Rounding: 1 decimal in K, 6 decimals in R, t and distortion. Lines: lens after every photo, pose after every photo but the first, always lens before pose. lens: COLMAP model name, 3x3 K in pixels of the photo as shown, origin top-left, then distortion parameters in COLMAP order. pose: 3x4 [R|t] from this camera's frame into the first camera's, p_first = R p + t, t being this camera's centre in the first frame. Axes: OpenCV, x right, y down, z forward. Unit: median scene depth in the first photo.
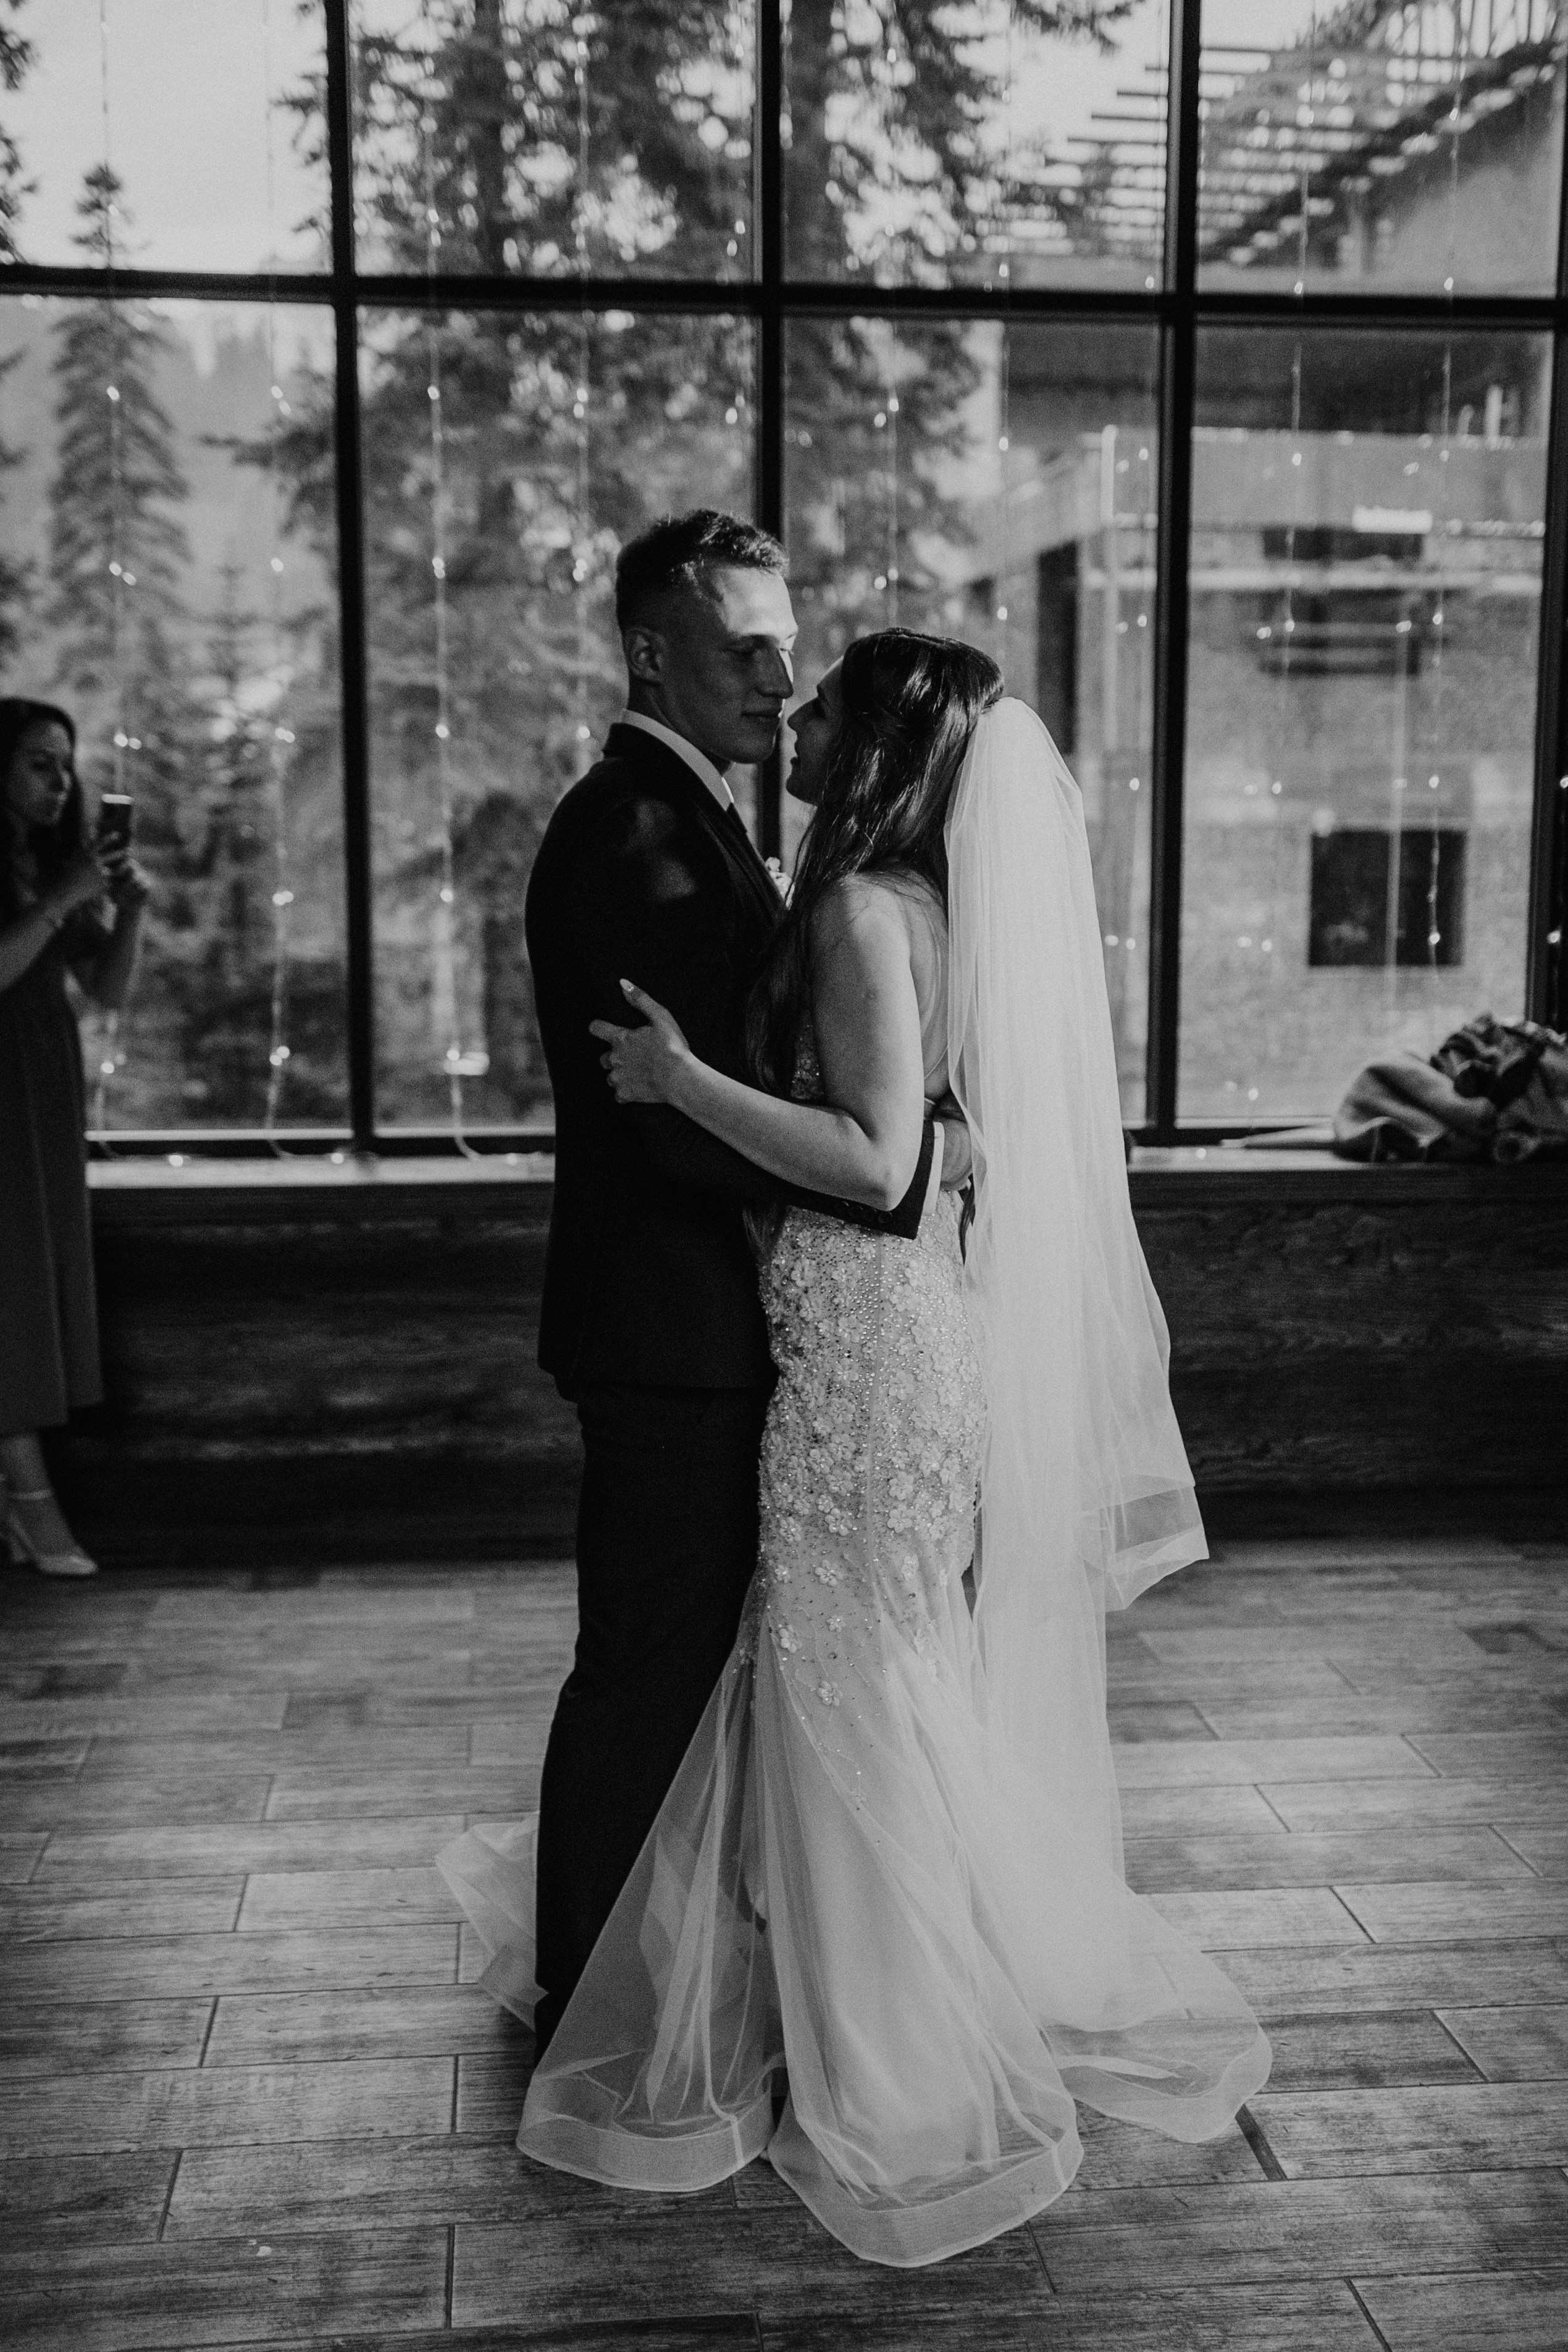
lens RADIAL K [[2764.0, 0, 798.1], [0, 2764.0, 1175.8], [0, 0, 1]] dist [0.063090, 0.000000]
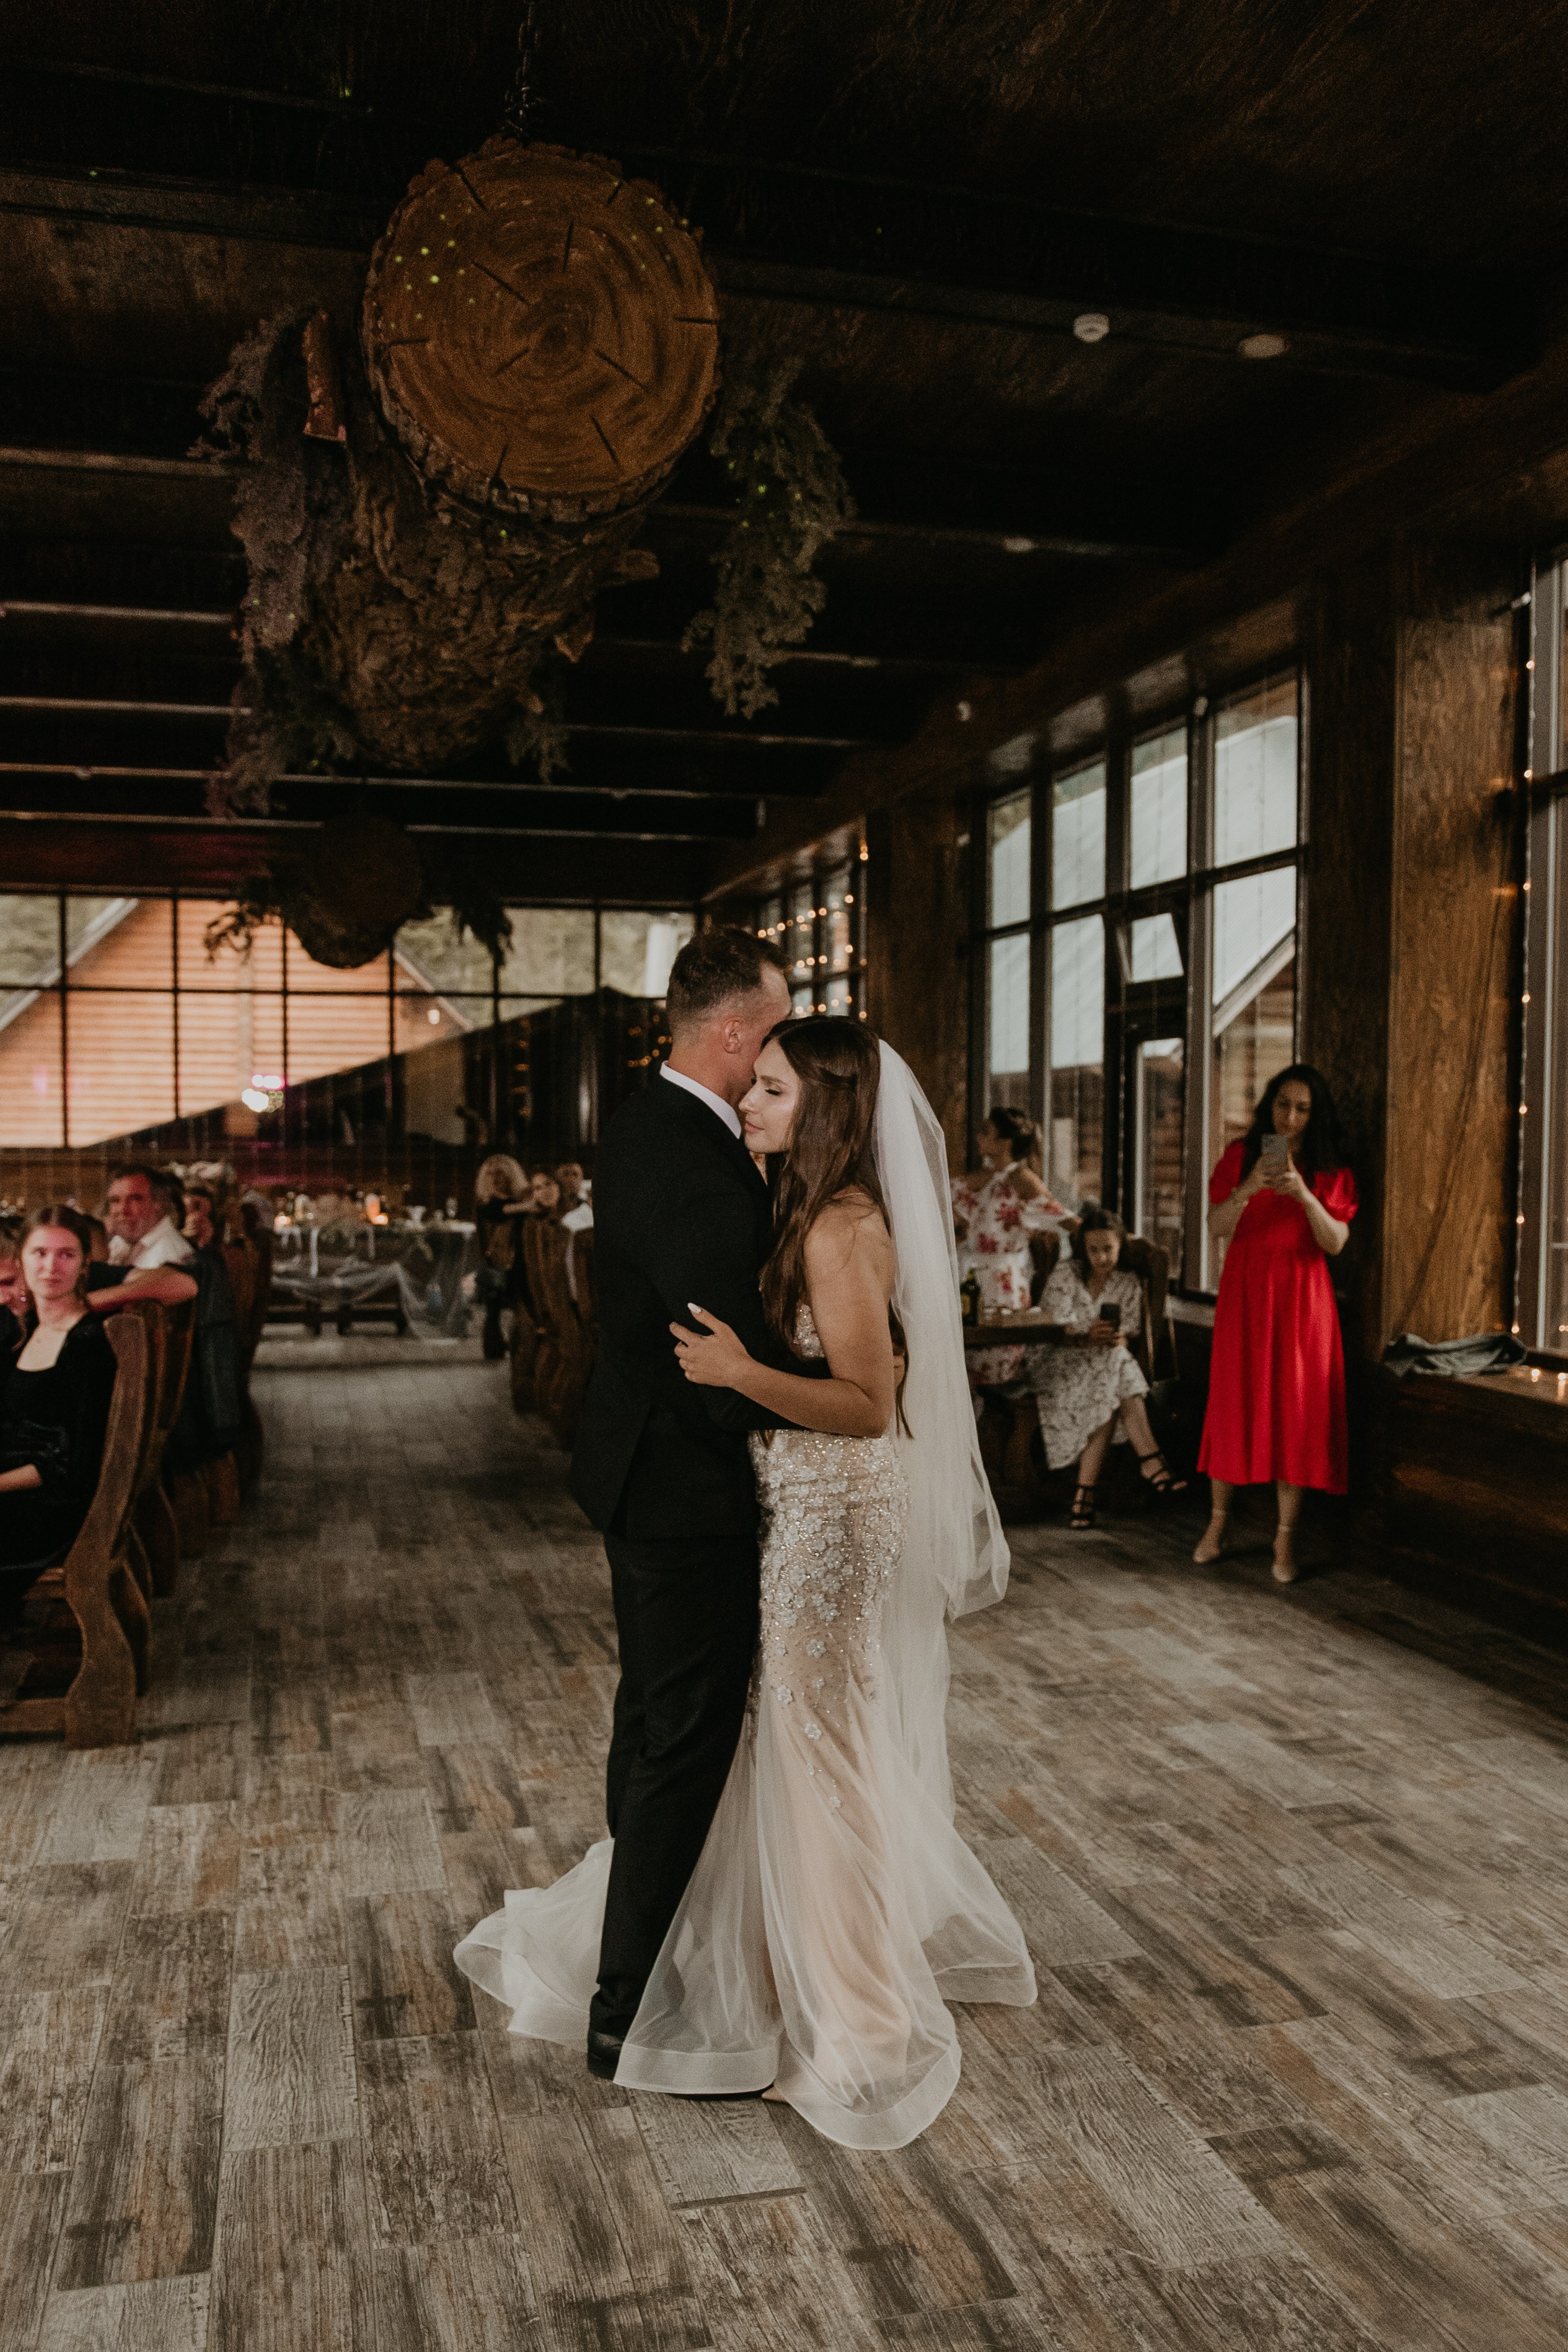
lens RADIAL K [[1885.7, 0, 789.9], [0, 1885.7, 1175.0], [0, 0, 1]] dist [-0.054934, 0.020520]
pose [[0.150599, 0.020923, -0.988374, 0.816181], [-0.134897, 0.990859, 0.000421, -0.091142], [0.979348, 0.133266, 0.152044, 0.704276]]
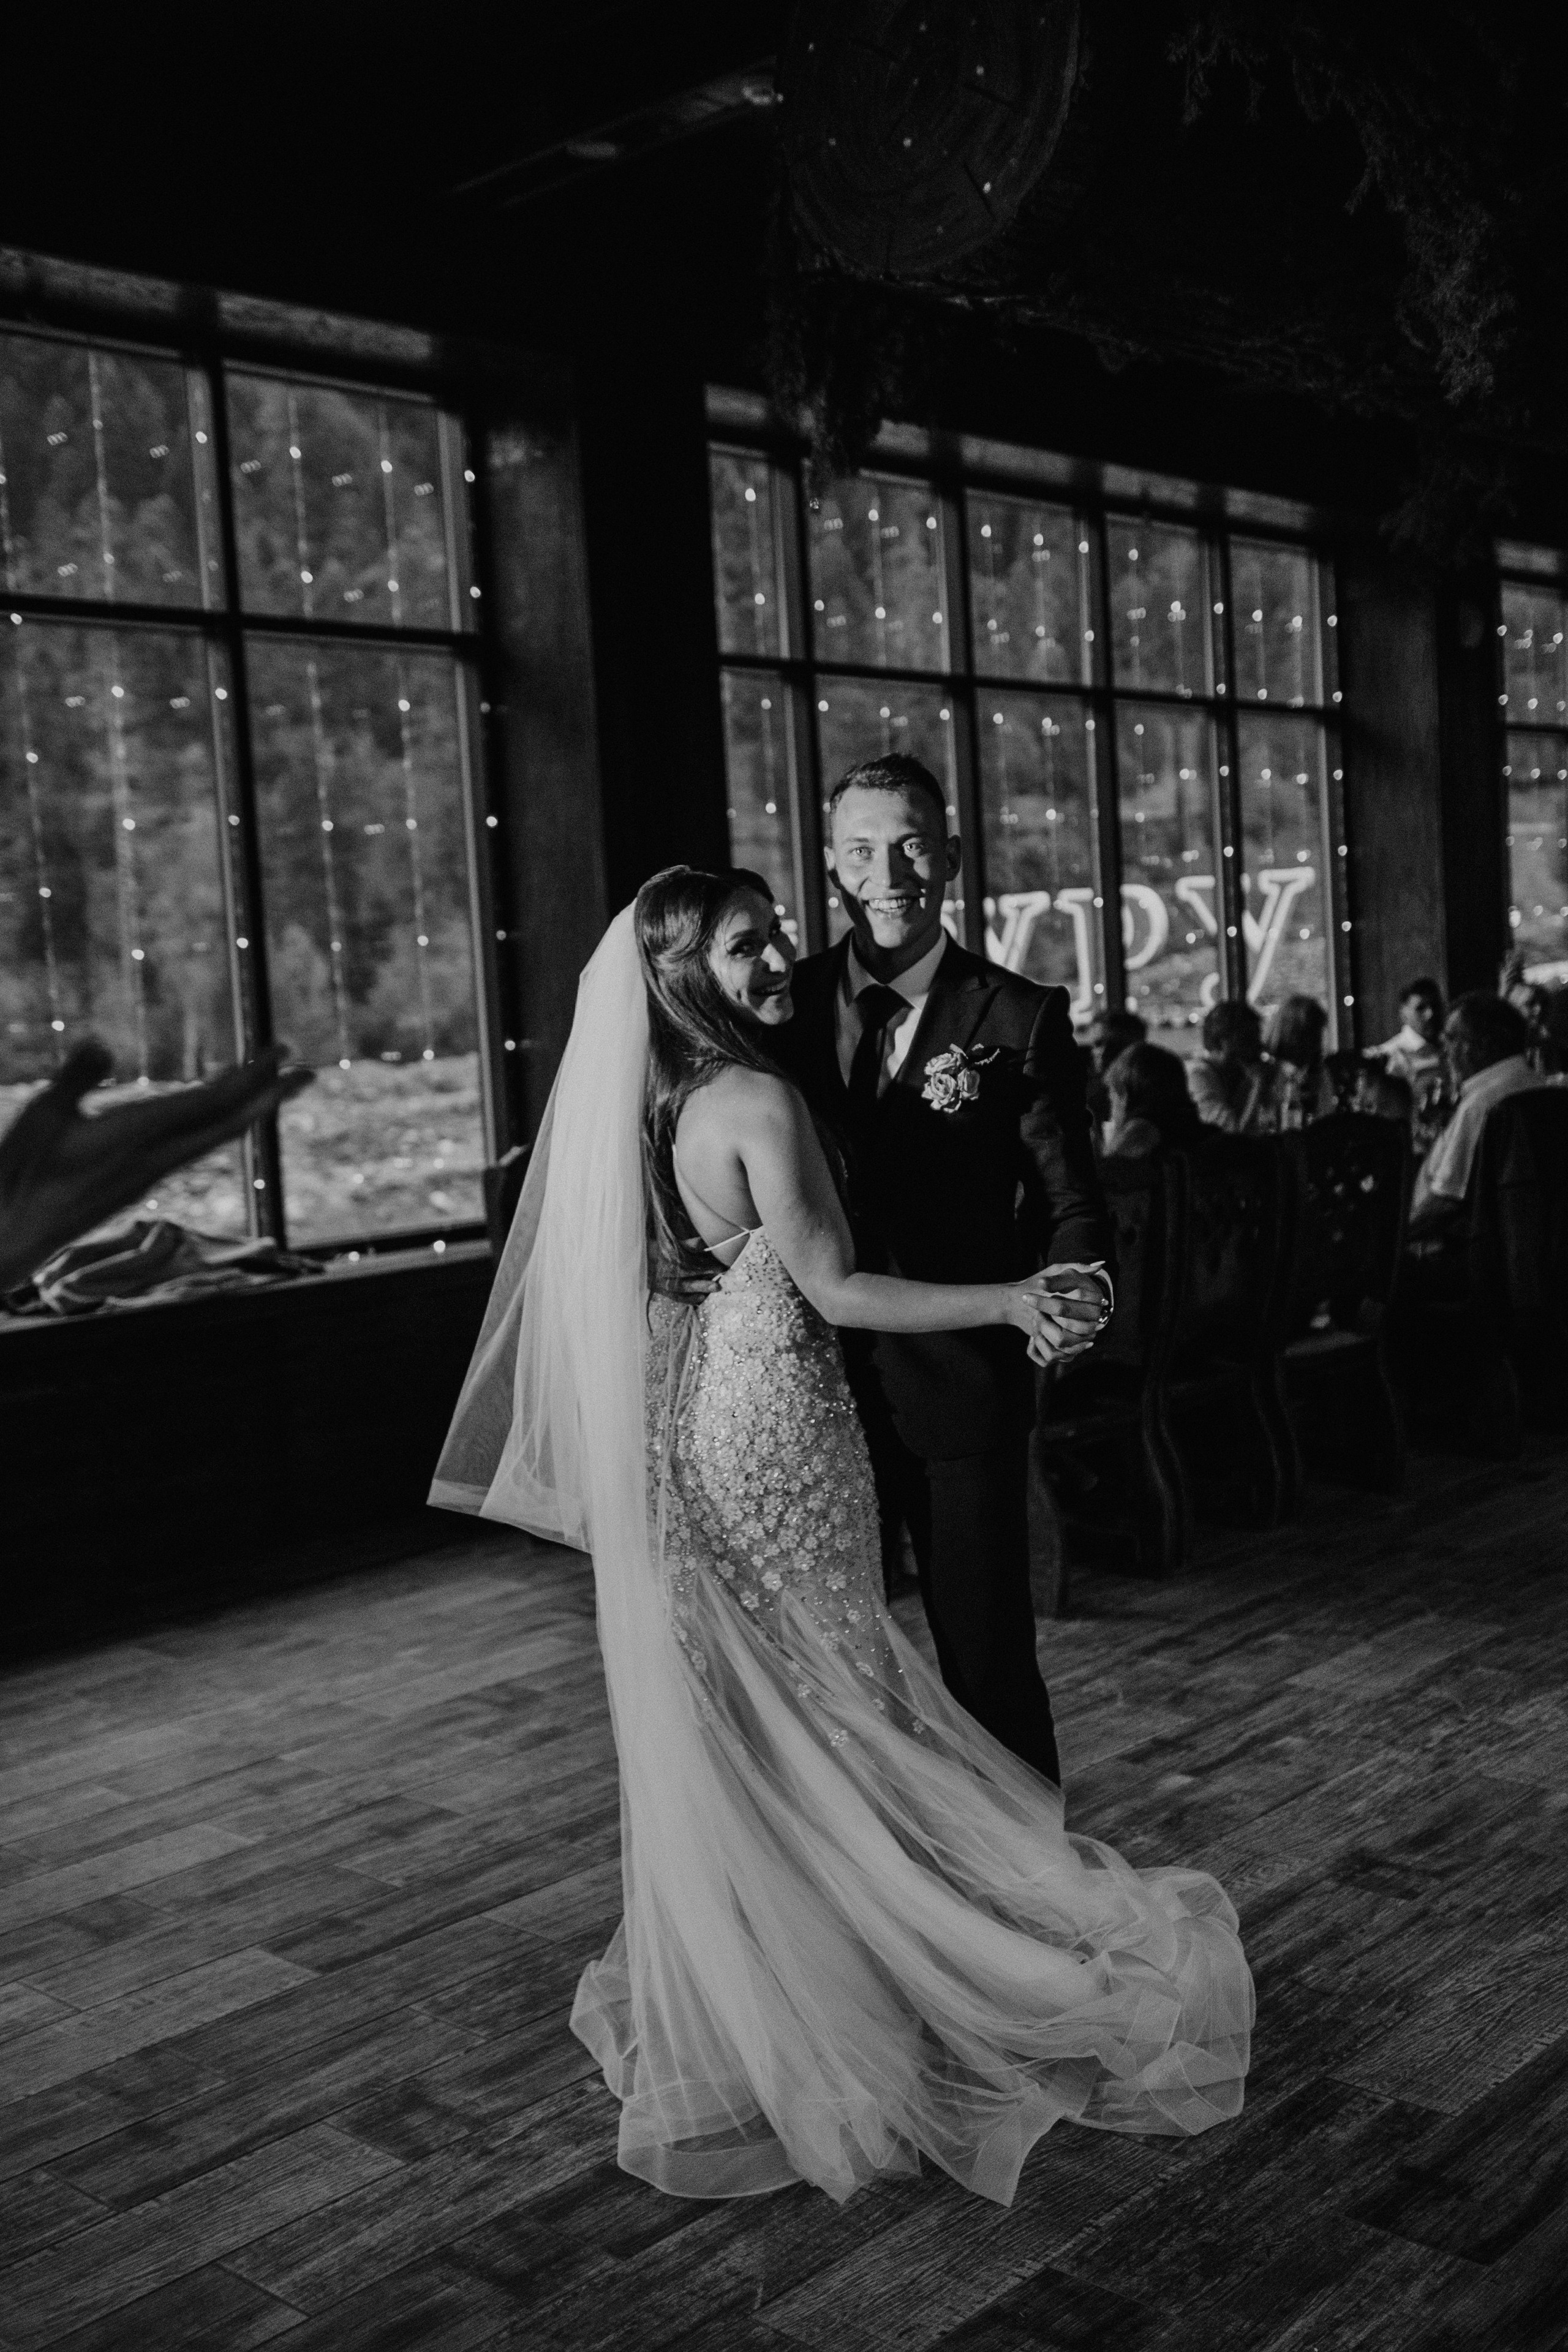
lens RADIAL K [[2408.2, 0, 798.4], [0, 2408.2, 1174.0], [0, 0, 1]] dist [0.015588, 0.000000]
pose [[-0.756160, 0.094752, -0.647491, 0.632245], [-0.026181, 0.984289, 0.174613, -0.196989], [0.653863, 0.148988, -0.741799, 1.483792]]
